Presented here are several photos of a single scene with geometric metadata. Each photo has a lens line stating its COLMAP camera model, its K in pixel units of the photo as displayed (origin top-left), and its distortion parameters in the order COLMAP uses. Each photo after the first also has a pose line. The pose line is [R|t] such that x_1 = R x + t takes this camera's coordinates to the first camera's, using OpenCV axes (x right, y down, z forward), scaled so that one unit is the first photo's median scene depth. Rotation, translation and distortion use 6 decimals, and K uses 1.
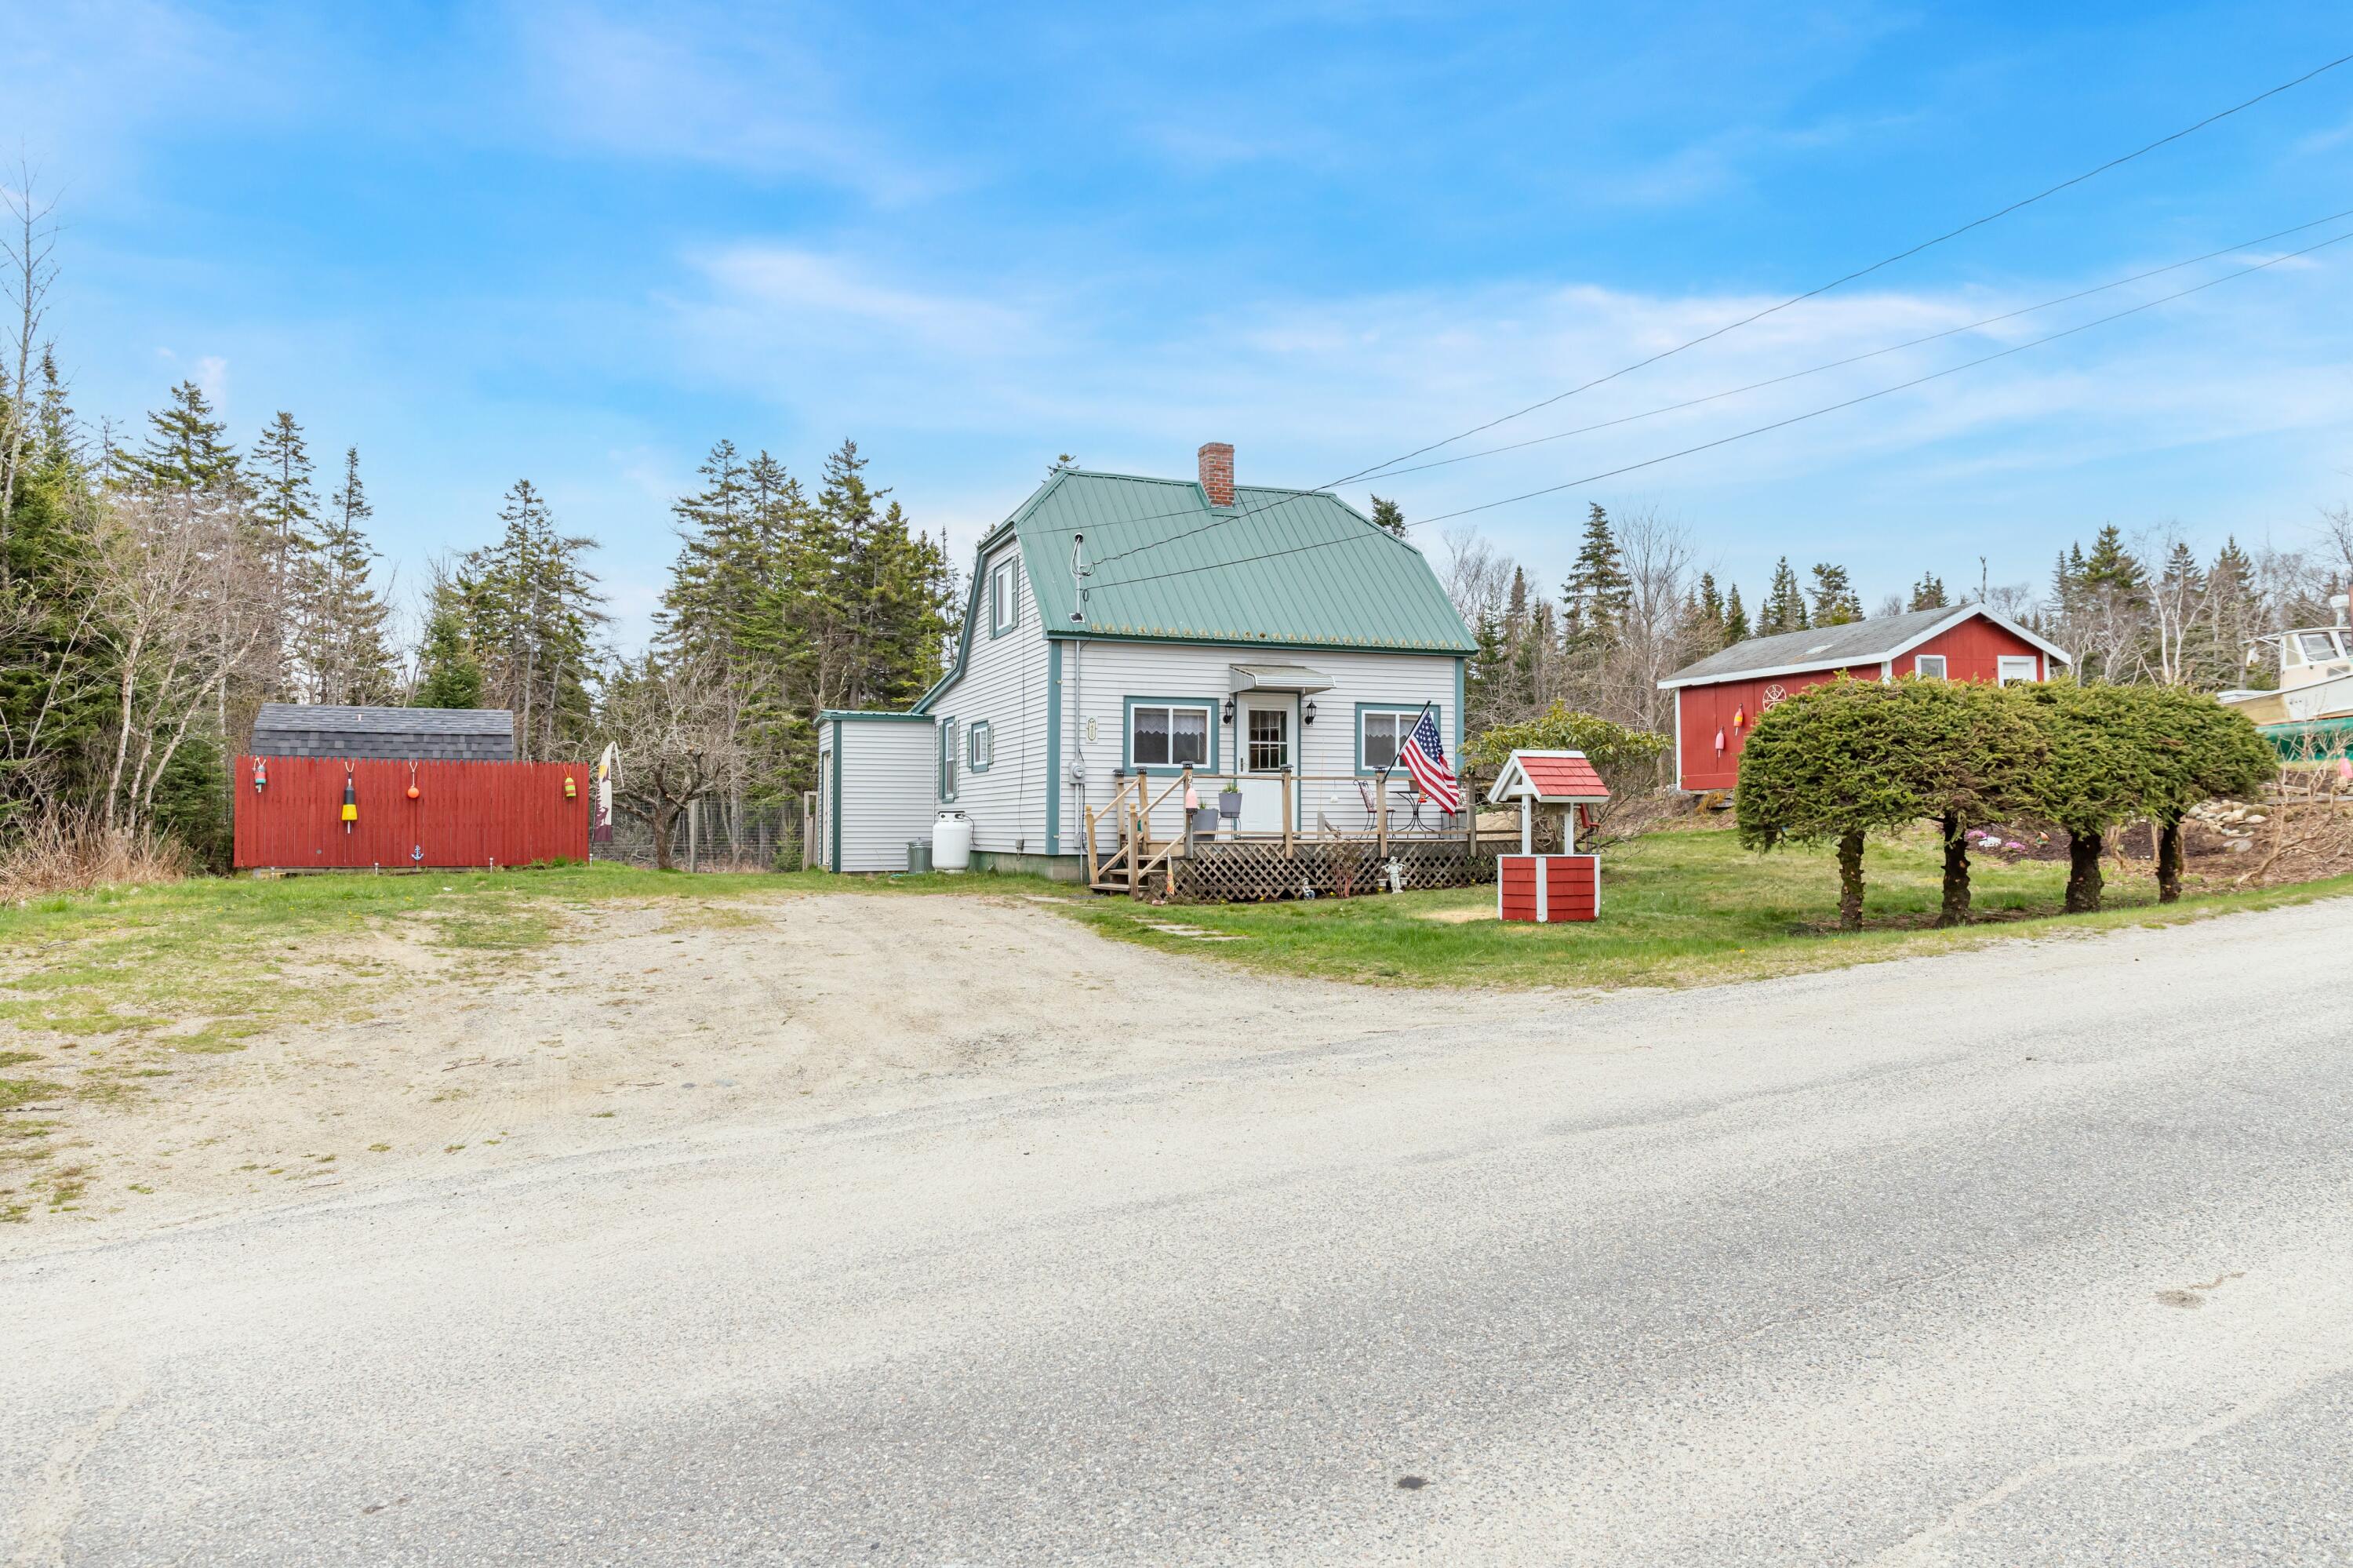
lens RADIAL K [[1628.9, 0, 1178.9], [0, 1628.9, 831.1], [0, 0, 1]] dist [-0.024699, -0.003801]
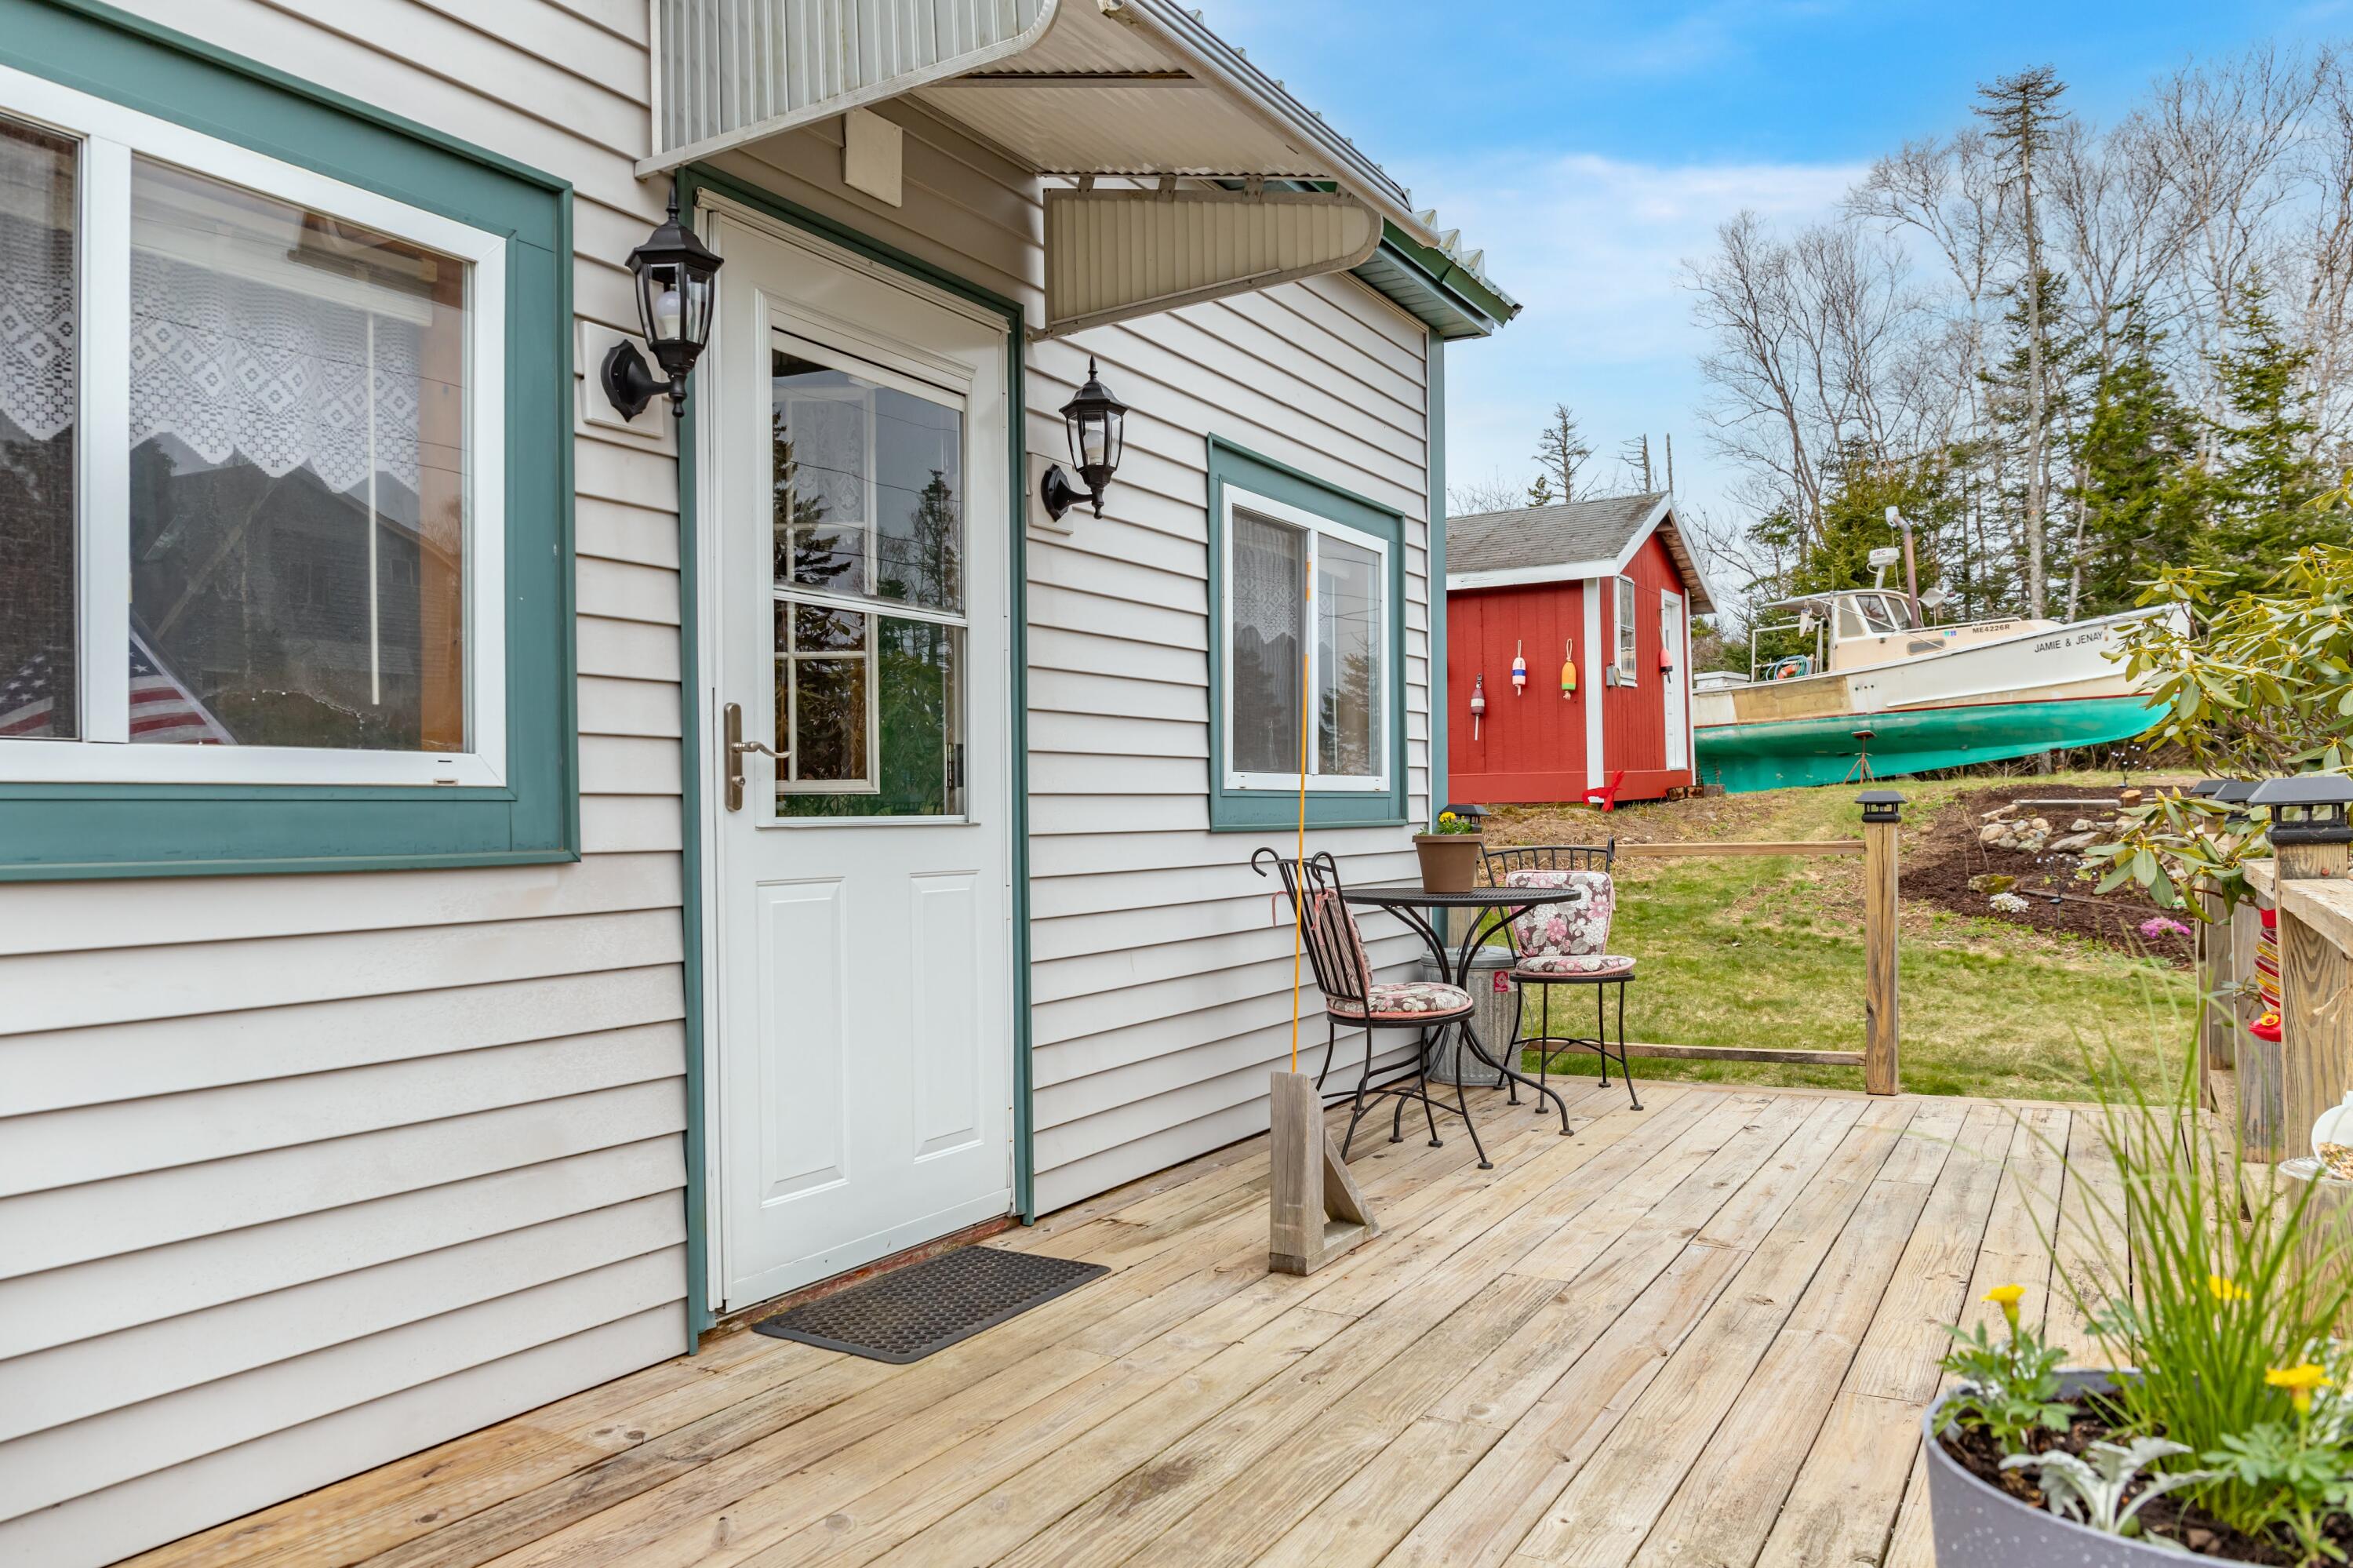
lens RADIAL K [[1628.9, 0, 1178.9], [0, 1628.9, 831.1], [0, 0, 1]] dist [-0.024699, -0.003801]
pose [[0.796815, -0.013920, 0.604063, -0.007654], [0.010764, 0.999903, 0.008844, -0.025127], [-0.604127, -0.000545, 0.796888, 0.615837]]
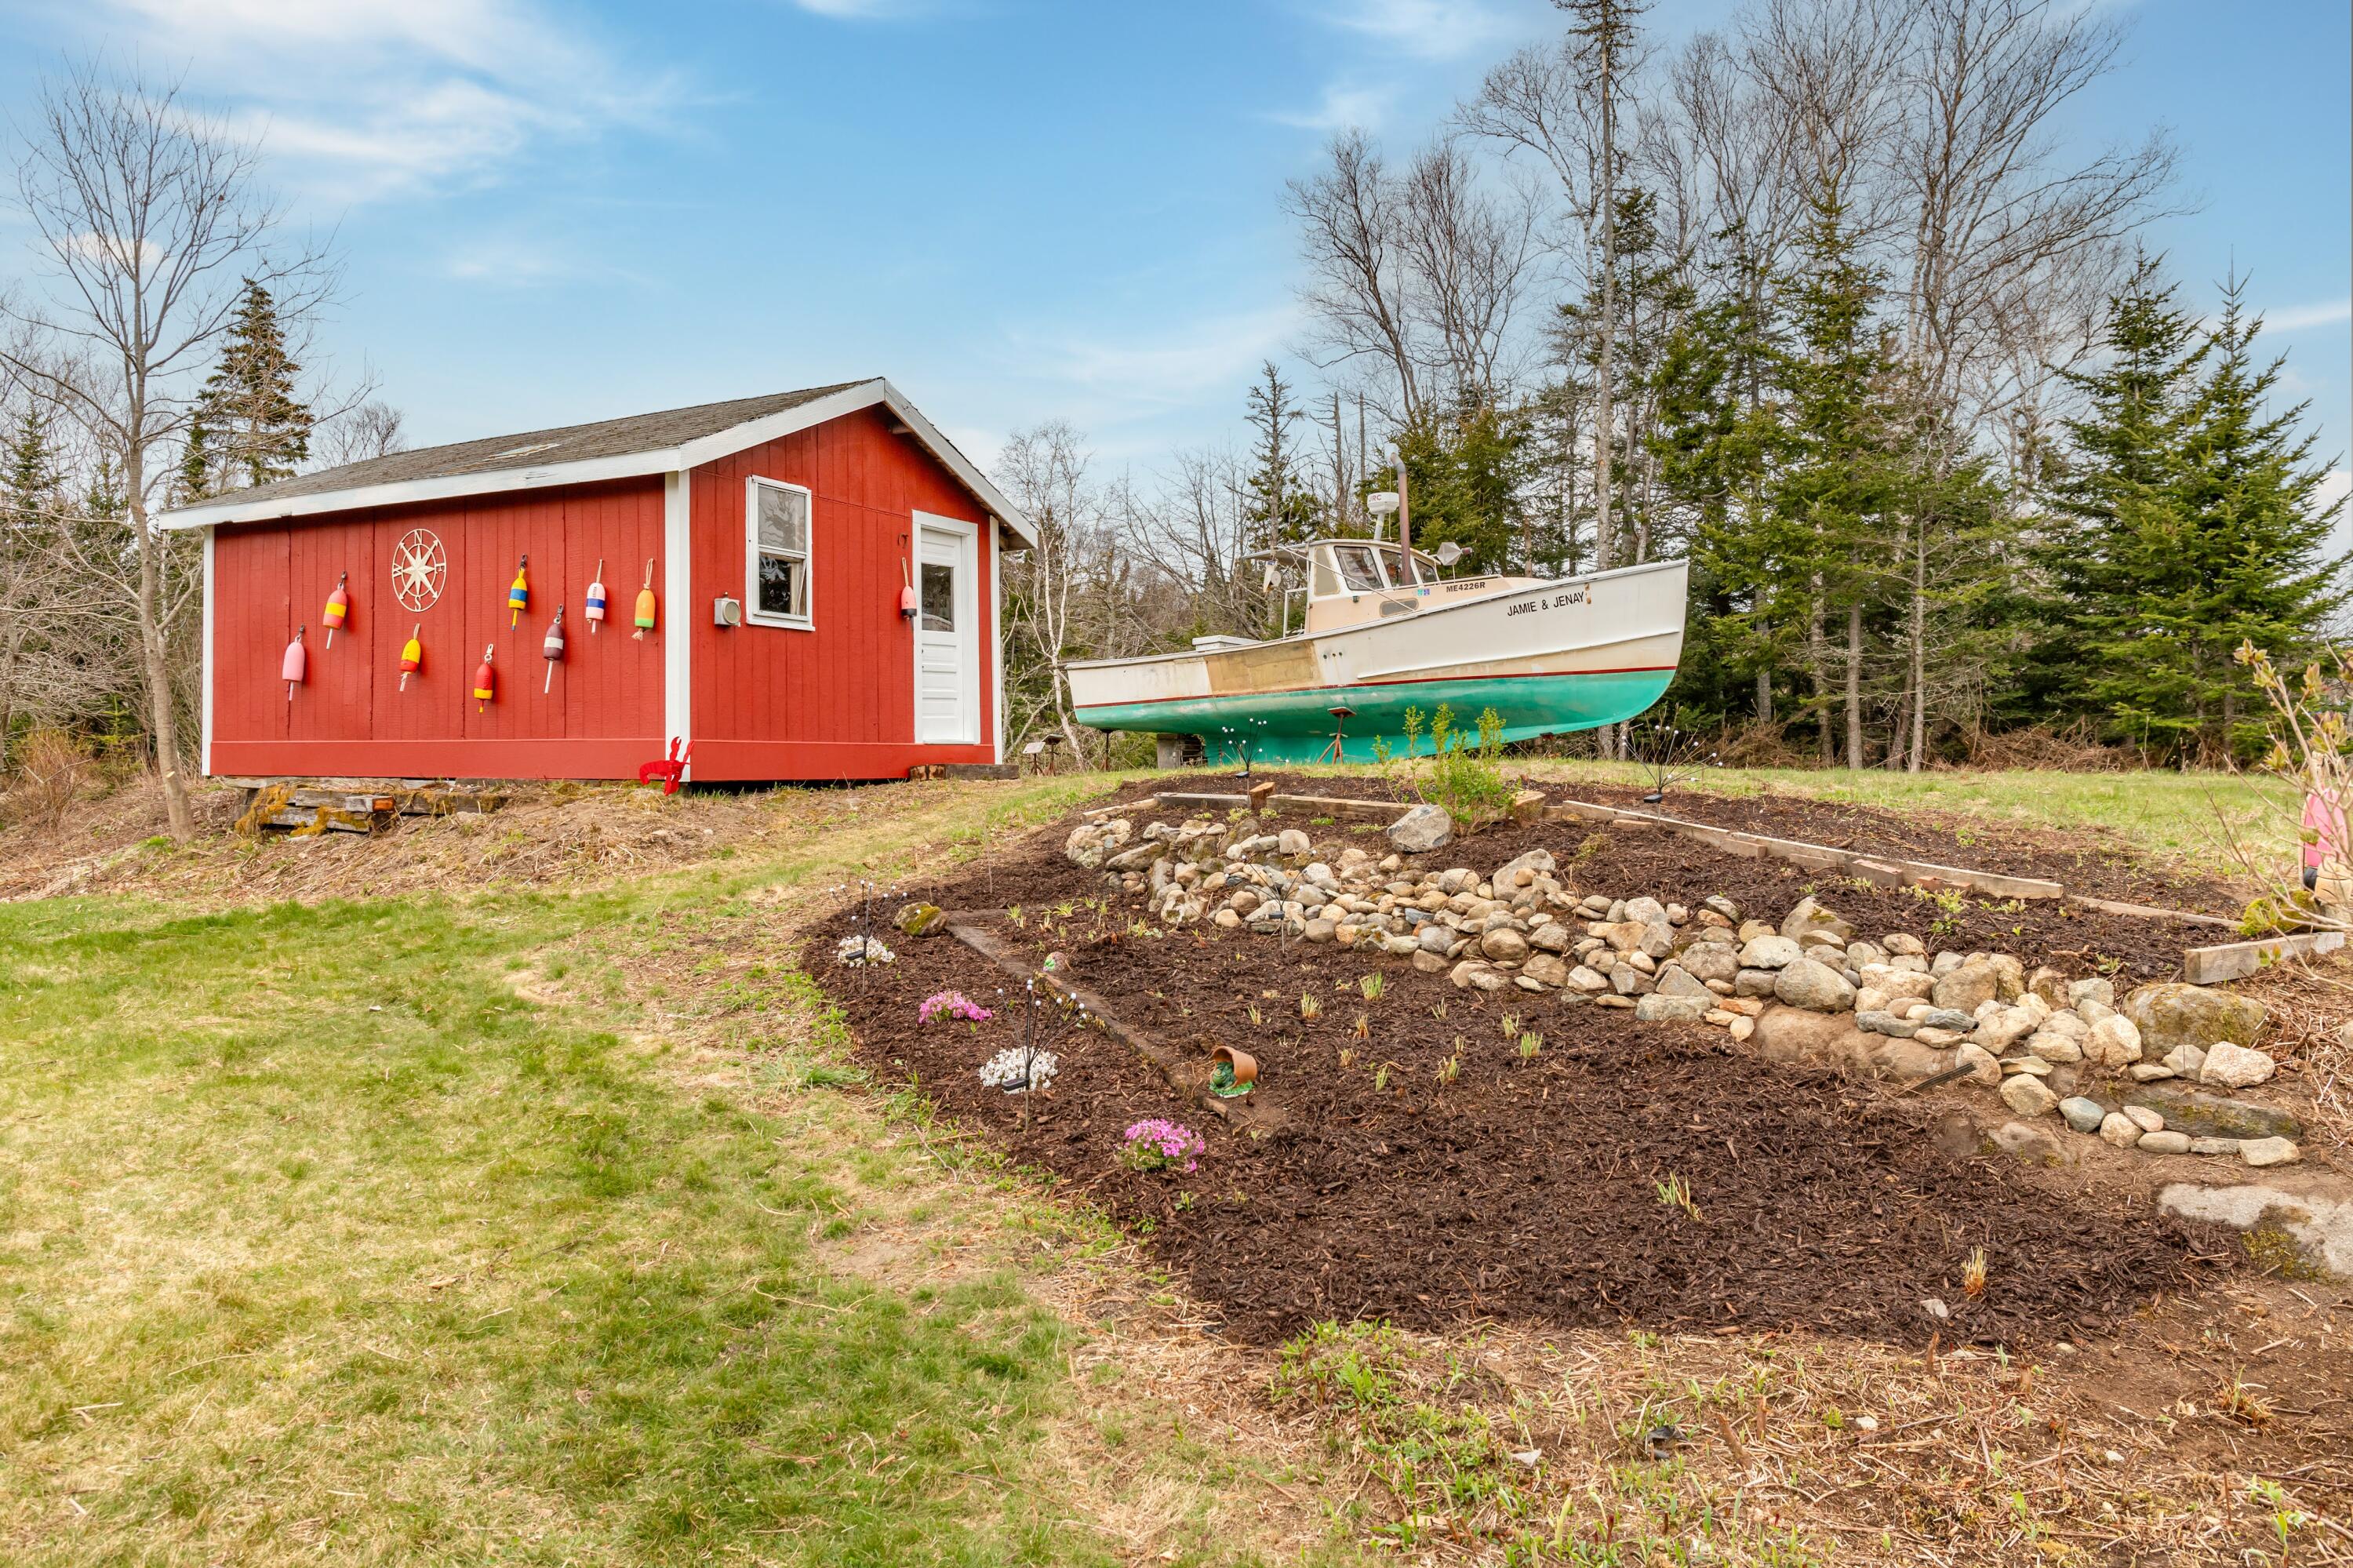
lens RADIAL K [[1596.1, 0, 1165.3], [0, 1596.1, 795.2], [0, 0, 1]] dist [-0.024949, -0.001974]
pose [[0.772299, 0.011270, 0.635159, 0.265246], [-0.015077, 0.999886, 0.000590, -0.026739], [-0.635080, -0.010032, 0.772381, 0.585891]]
